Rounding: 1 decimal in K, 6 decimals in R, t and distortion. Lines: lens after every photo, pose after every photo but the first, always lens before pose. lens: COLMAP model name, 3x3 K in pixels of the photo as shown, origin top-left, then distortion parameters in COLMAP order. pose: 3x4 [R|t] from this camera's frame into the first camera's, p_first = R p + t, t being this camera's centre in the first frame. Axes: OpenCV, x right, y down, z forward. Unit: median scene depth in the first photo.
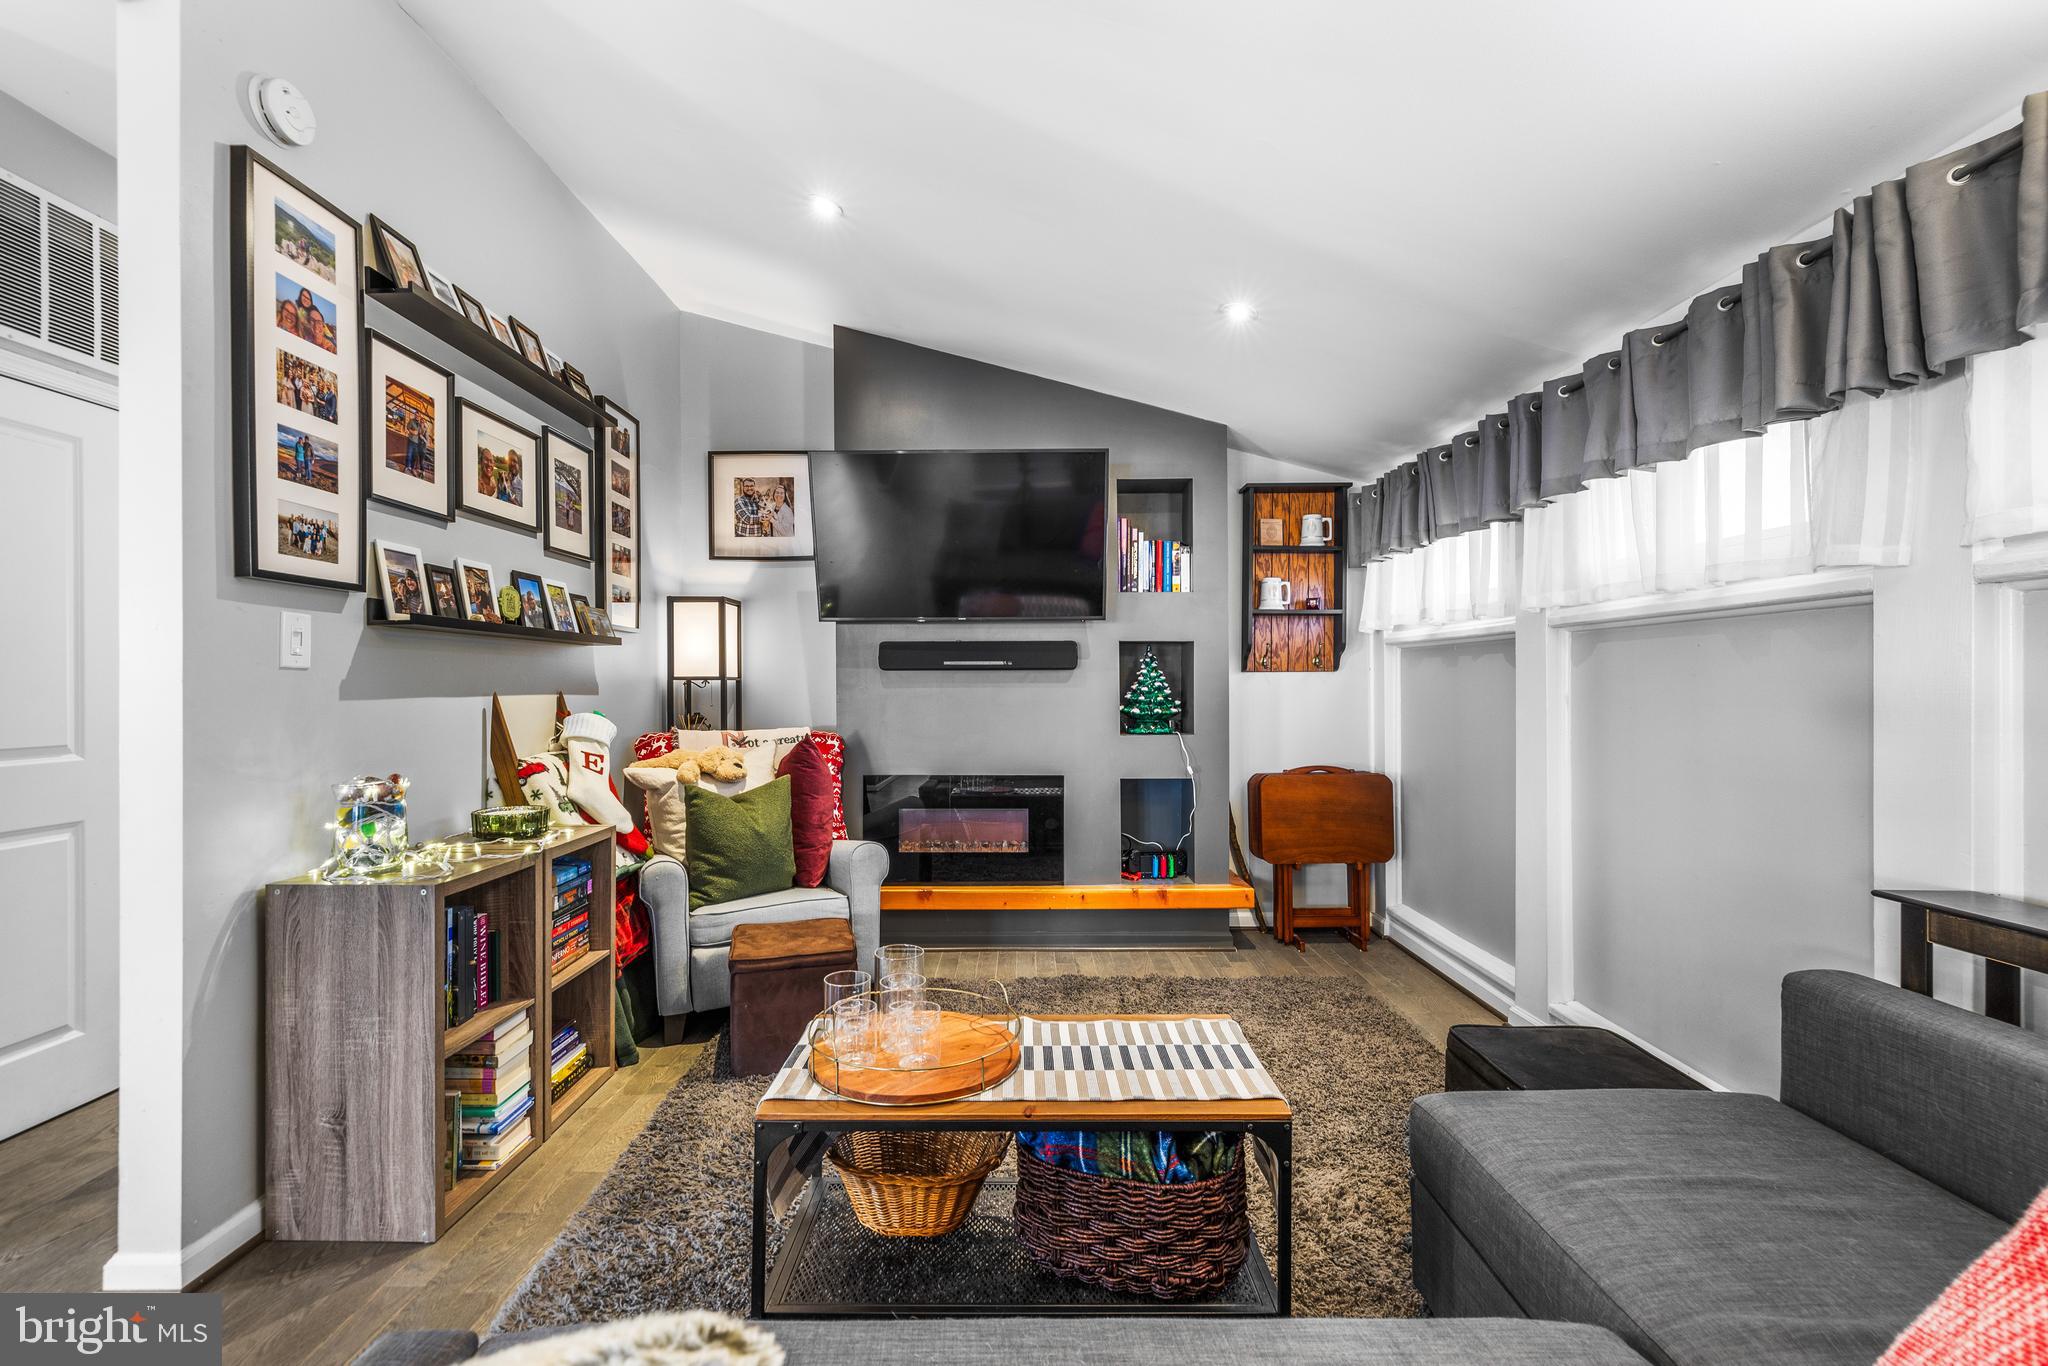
lens RADIAL K [[867.1, 0, 1015.3], [0, 867.1, 662.5], [0, 0, 1]] dist [0.000873, 0.000340]
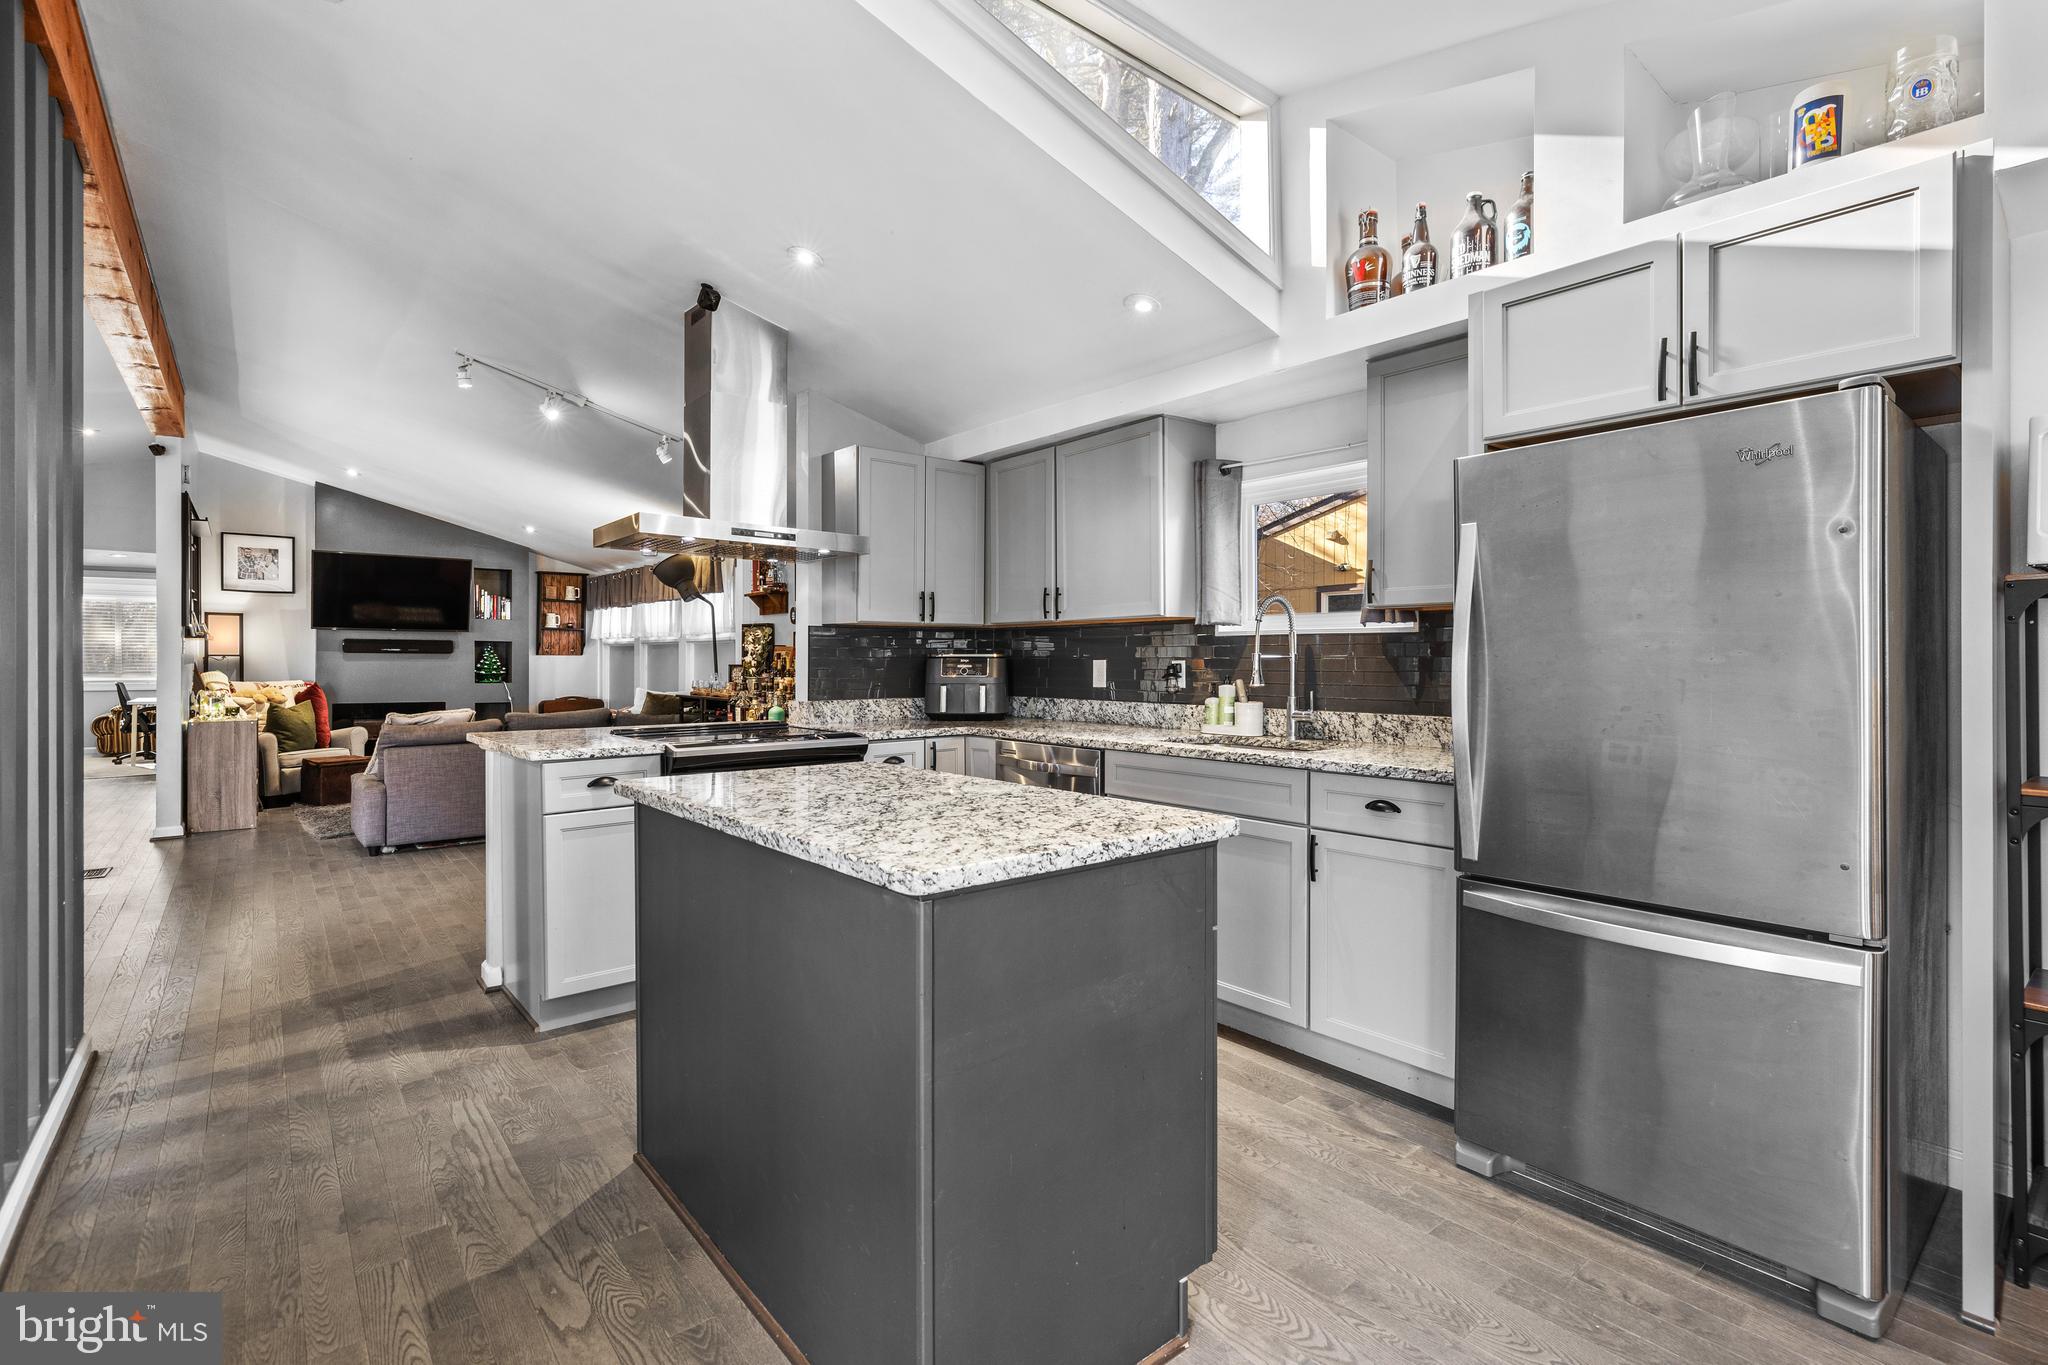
lens RADIAL K [[952.5, 0, 1014.1], [0, 952.5, 675.9], [0, 0, 1]] dist [-0.000704, -0.000405]
pose [[0.774508, -0.001414, 0.632562, -0.362380], [-0.026520, 0.999046, 0.034704, -0.057856], [-0.632008, -0.043654, 0.773731, -1.808417]]
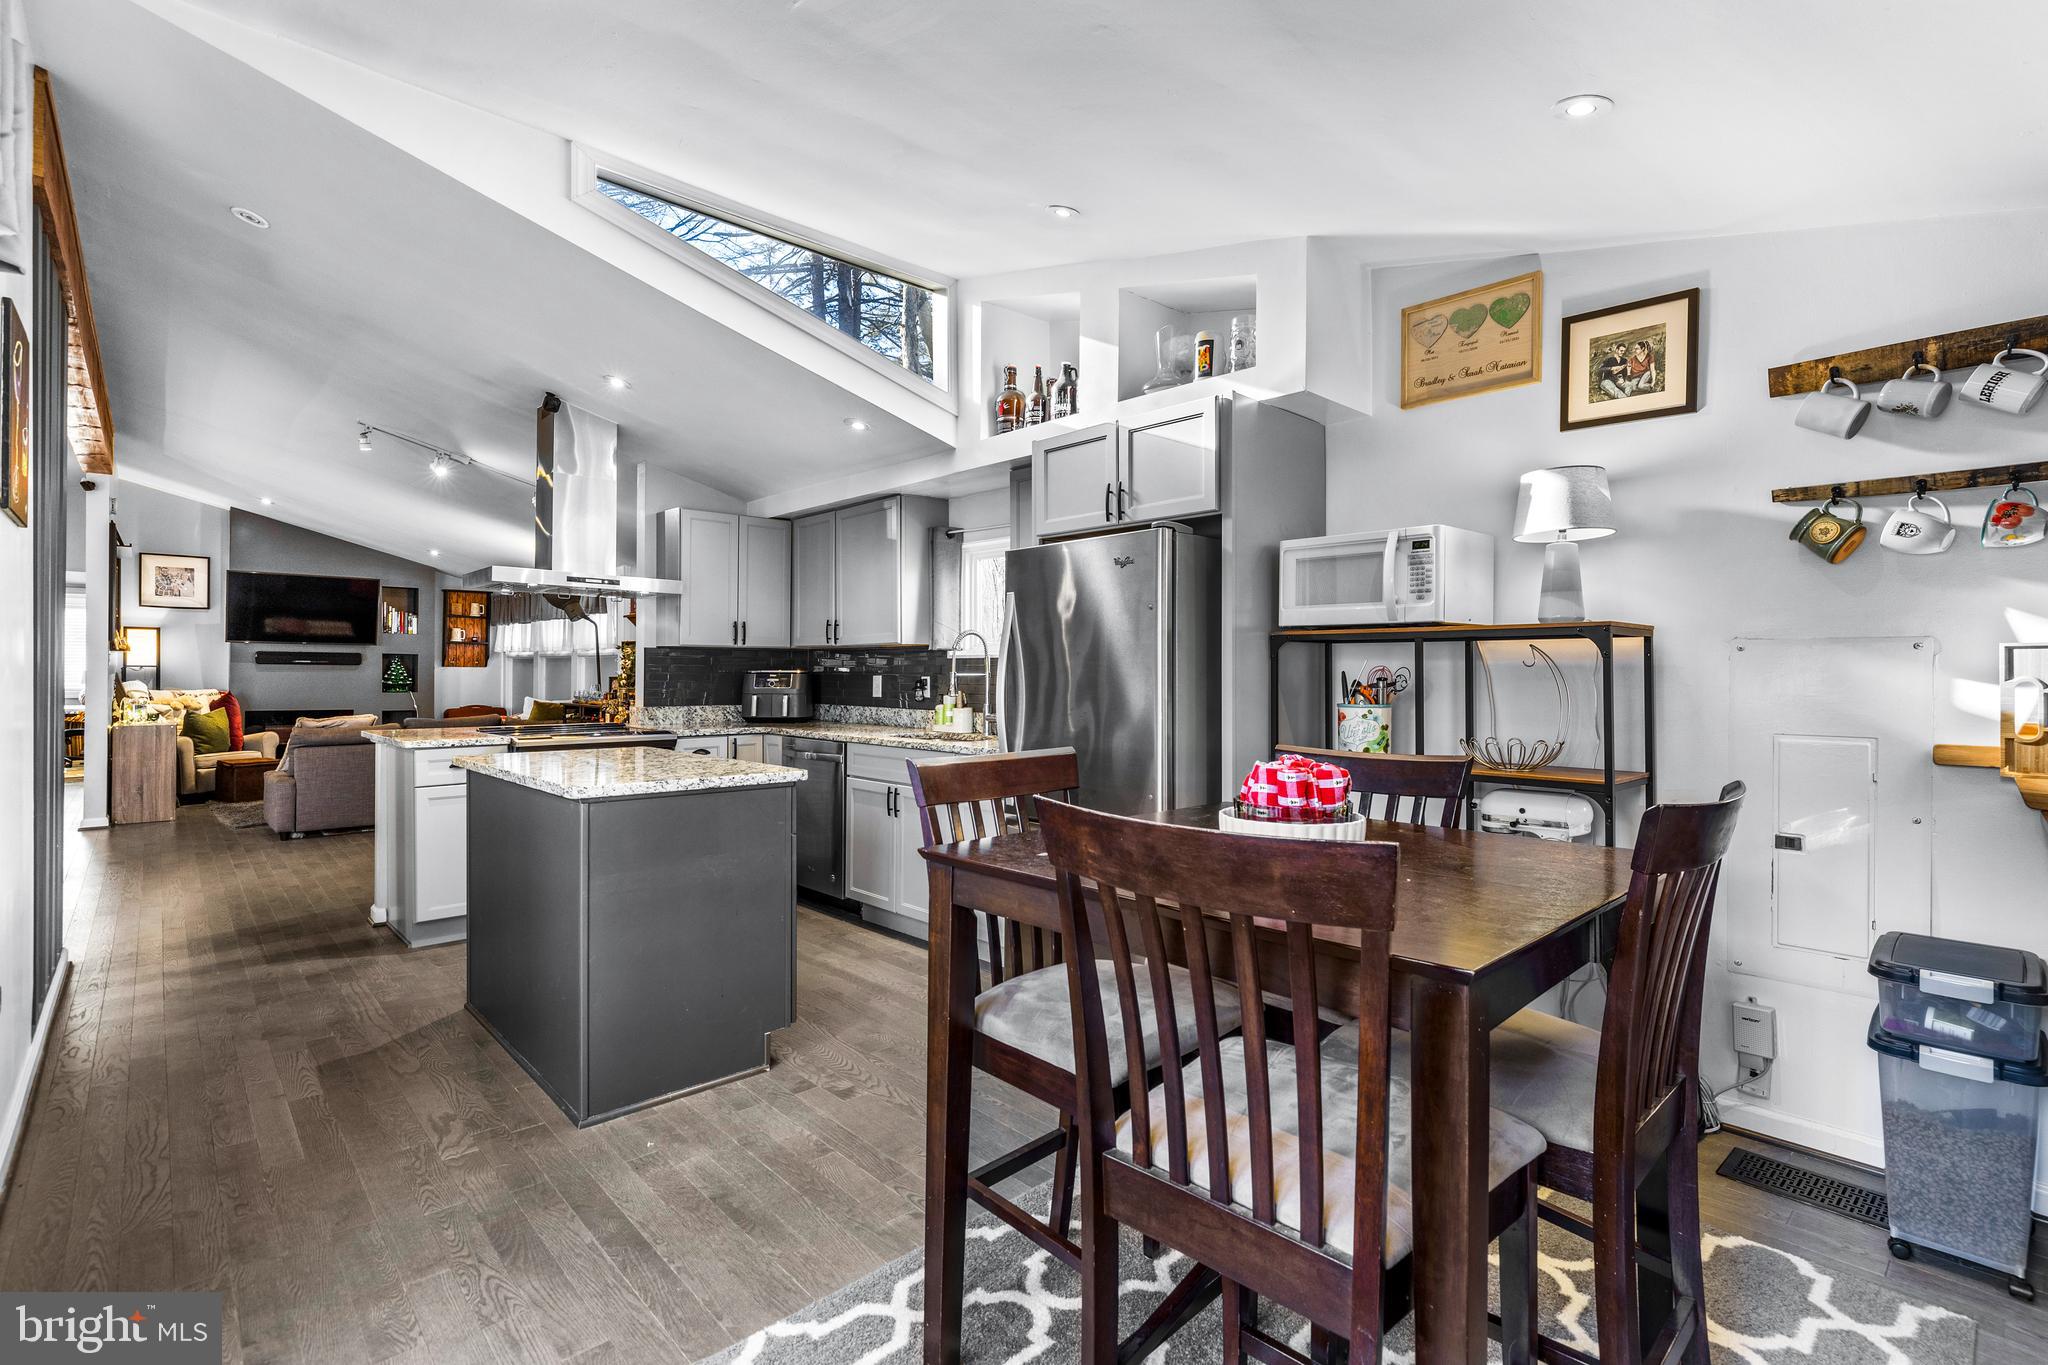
lens RADIAL K [[969.8, 0, 1024.0], [0, 969.8, 682.5], [0, 0, 1]] dist [-0.001287, -0.000037]
pose [[0.734933, 0.005054, 0.678121, -0.405965], [-0.032289, 0.999099, 0.027549, -0.078052], [-0.677370, -0.042143, 0.734434, -2.245214]]
